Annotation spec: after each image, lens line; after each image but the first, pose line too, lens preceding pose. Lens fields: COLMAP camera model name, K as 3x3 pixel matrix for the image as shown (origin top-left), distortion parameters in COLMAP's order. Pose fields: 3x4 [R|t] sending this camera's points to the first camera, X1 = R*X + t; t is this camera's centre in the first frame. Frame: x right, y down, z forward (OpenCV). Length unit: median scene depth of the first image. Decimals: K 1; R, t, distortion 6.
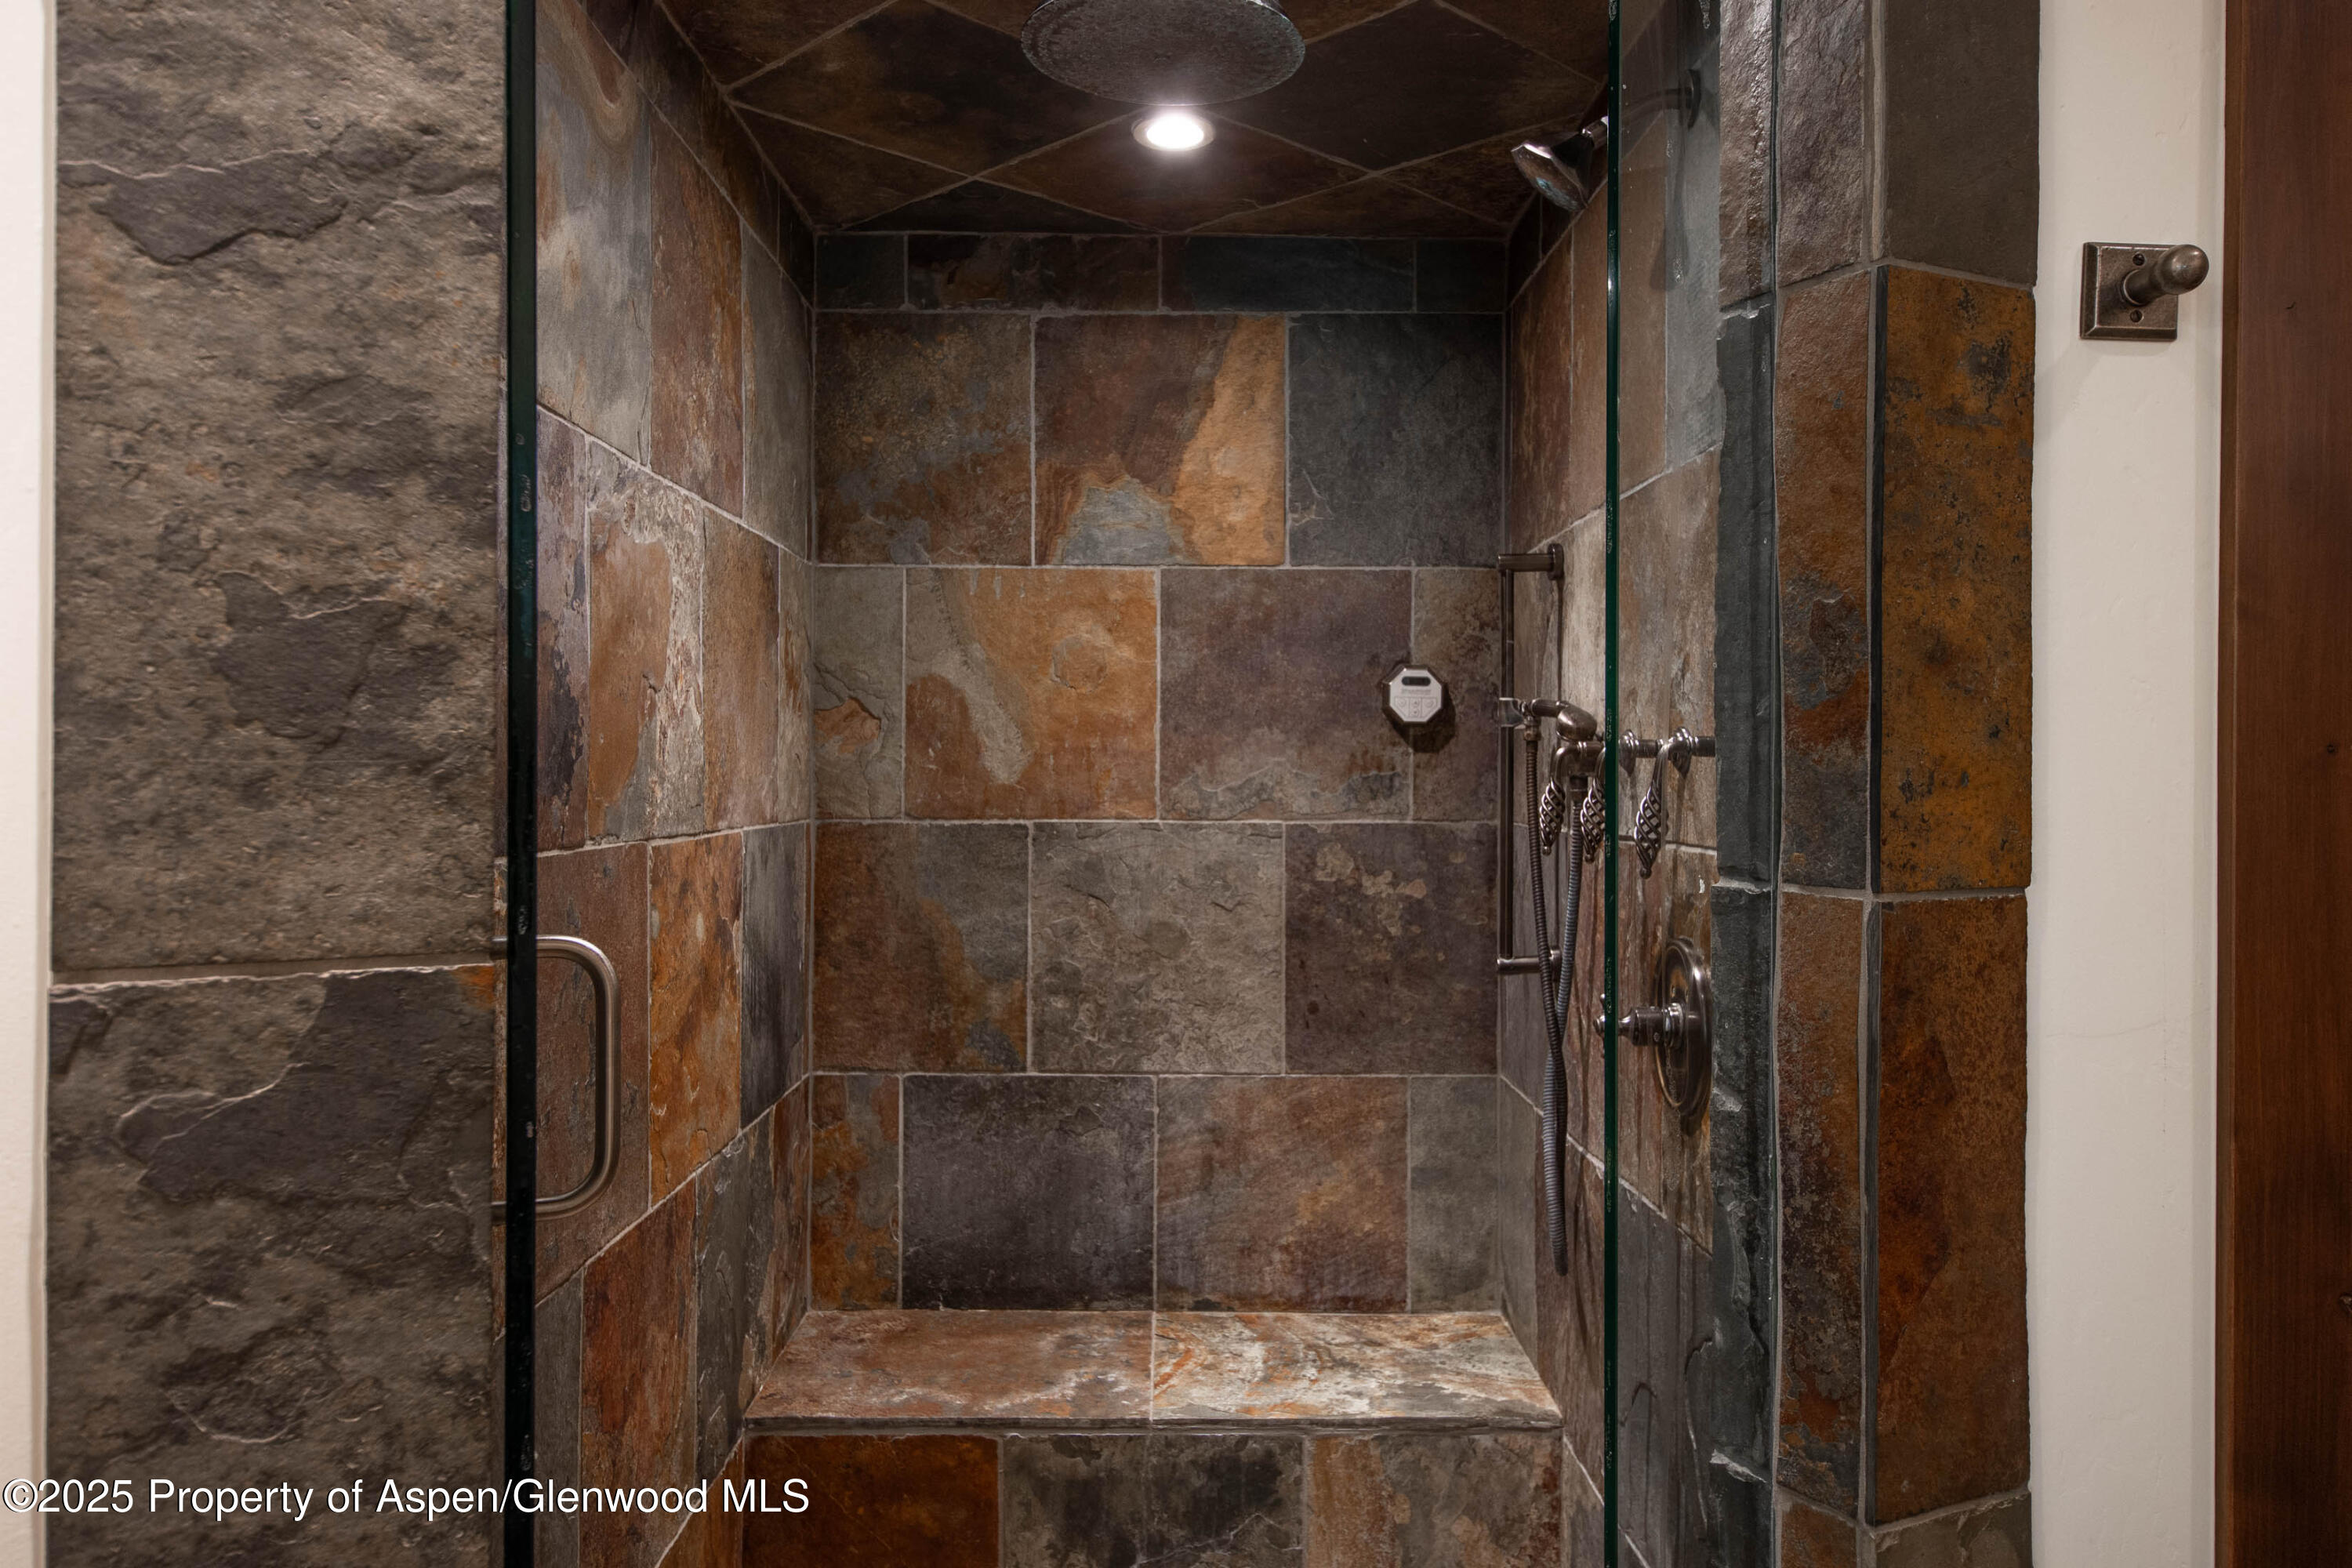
lens RADIAL K [[1712.8, 0, 1163.7], [0, 1712.8, 784.8], [0, 0, 1]] dist [0.023766, -0.011729]
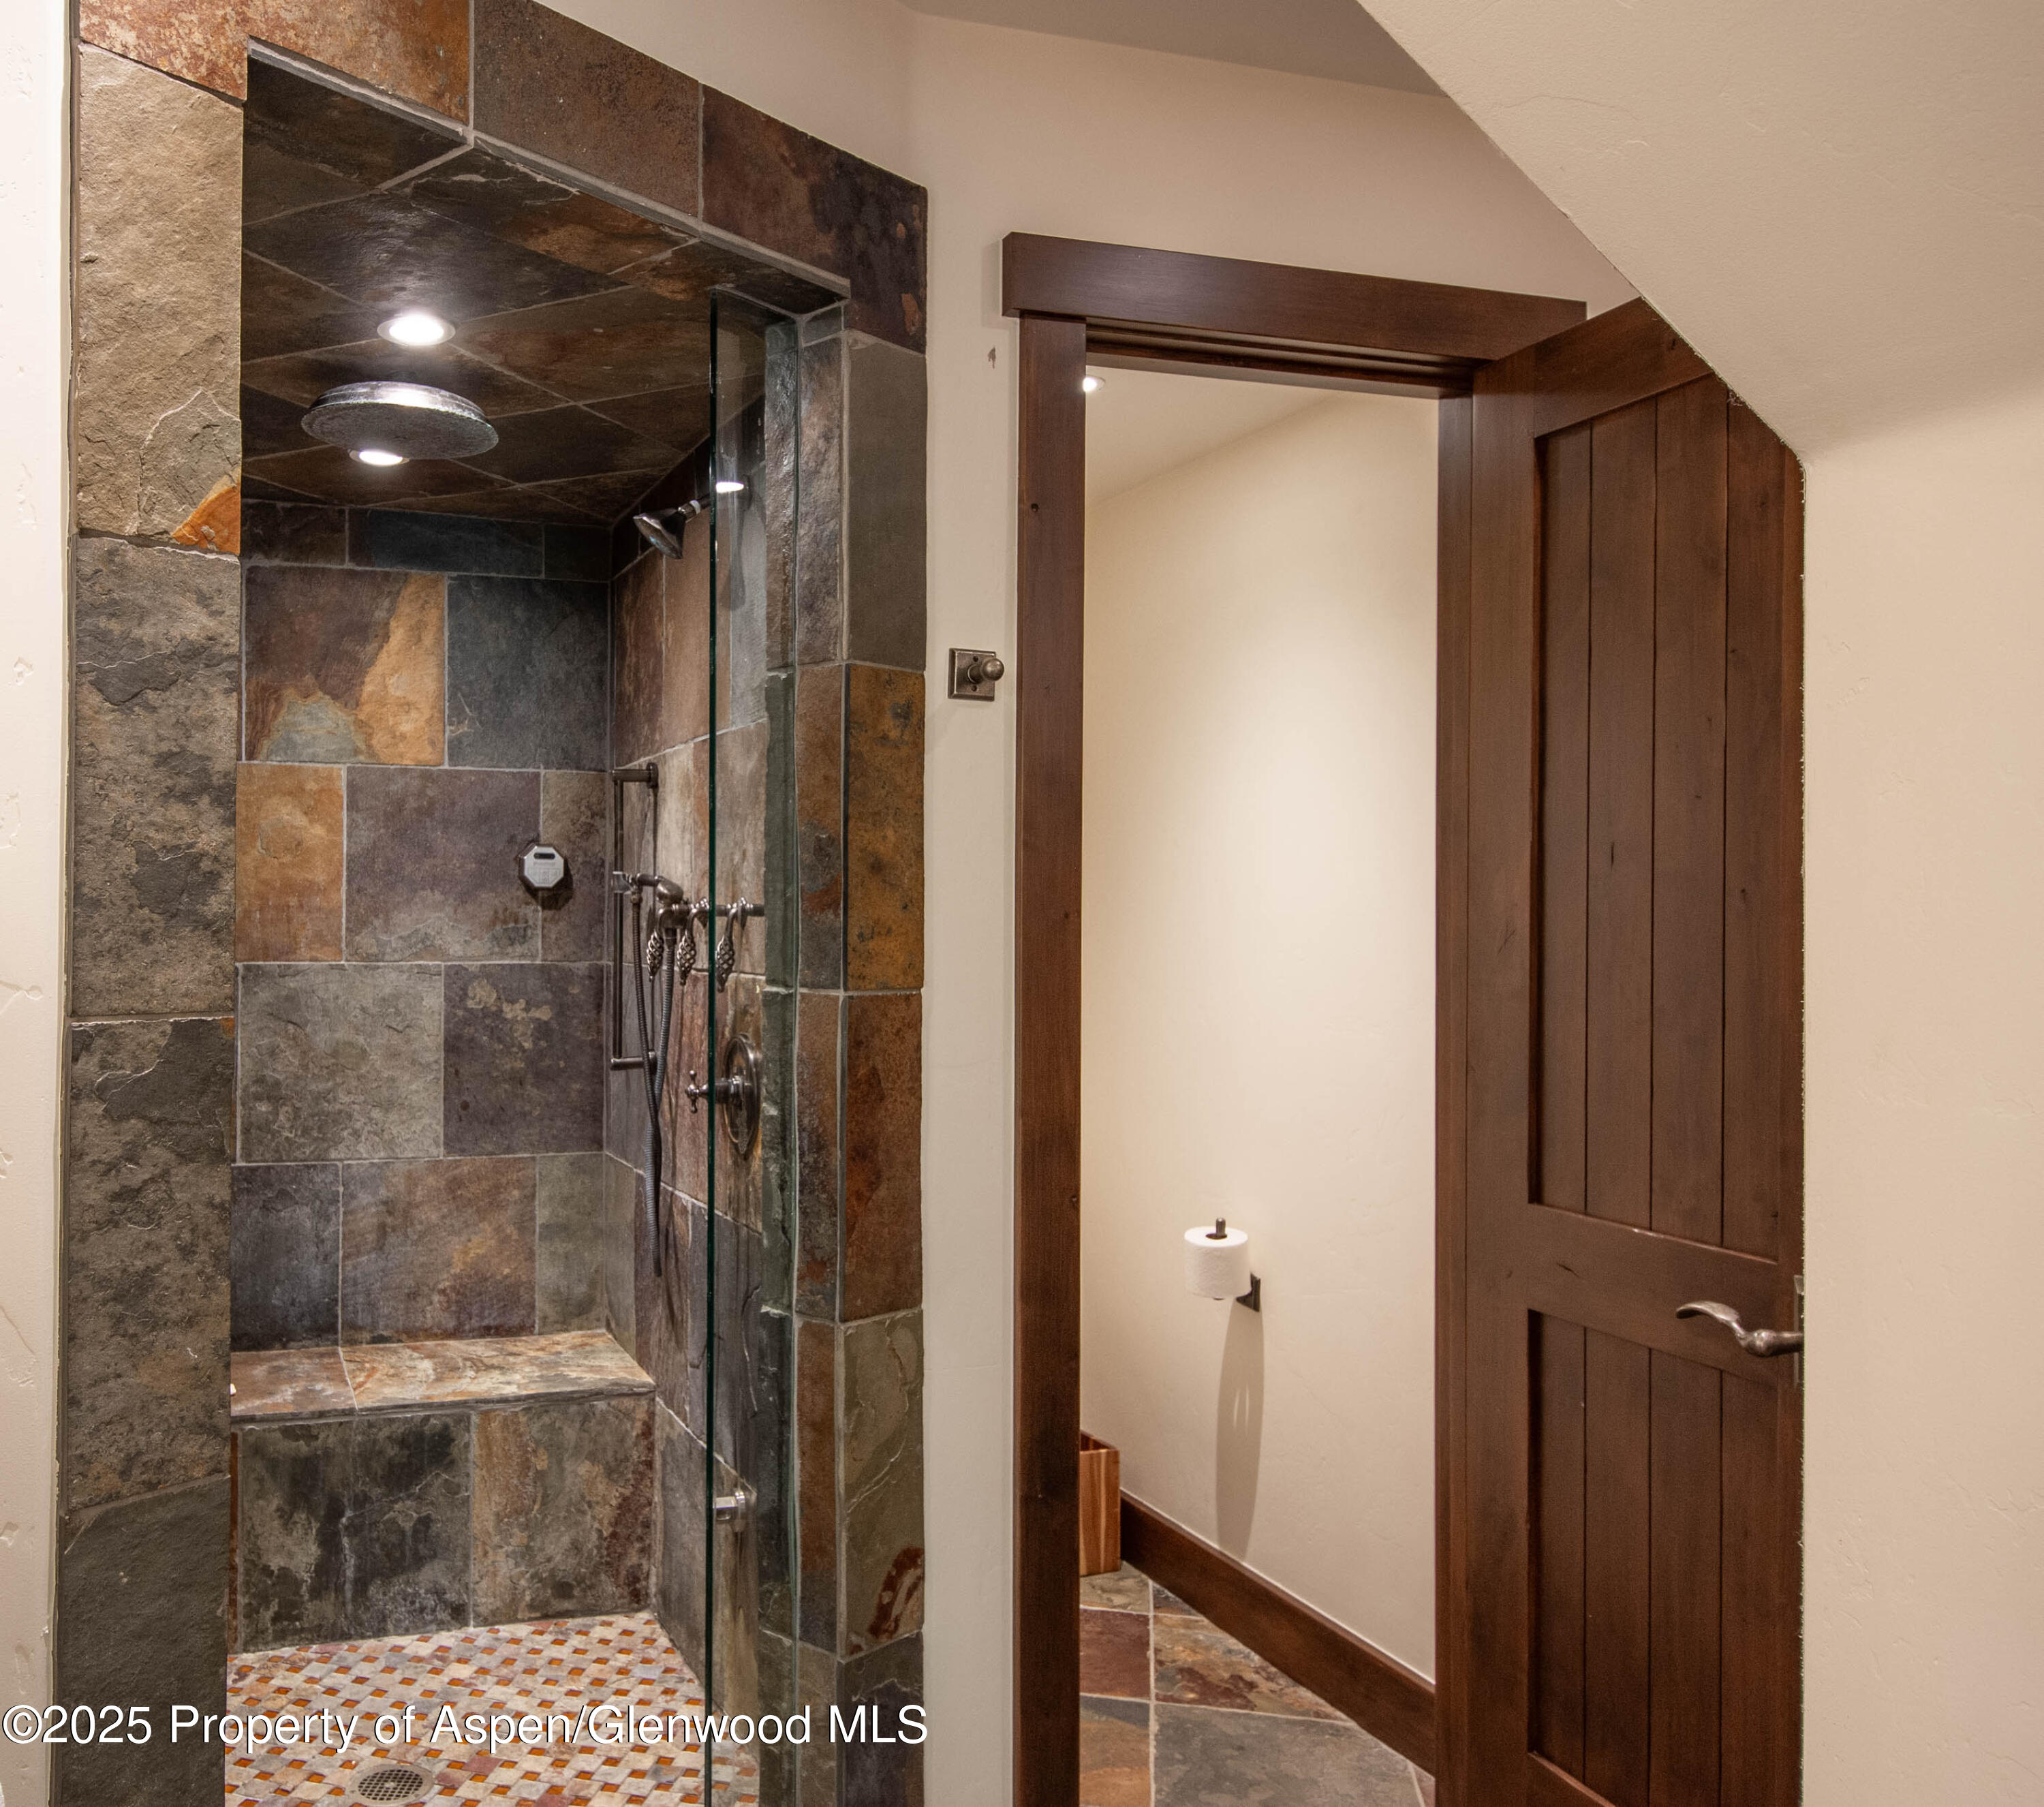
lens RADIAL K [[2141.3, 0, 1019.2], [0, 2141.3, 907.4], [0, 0, 1]] dist [0.005337, 0.000000]
pose [[0.905728, 0.004463, 0.423837, -0.383740], [0.000779, 0.999925, -0.012194, -0.000427], [-0.423859, 0.011374, 0.905657, -1.132717]]
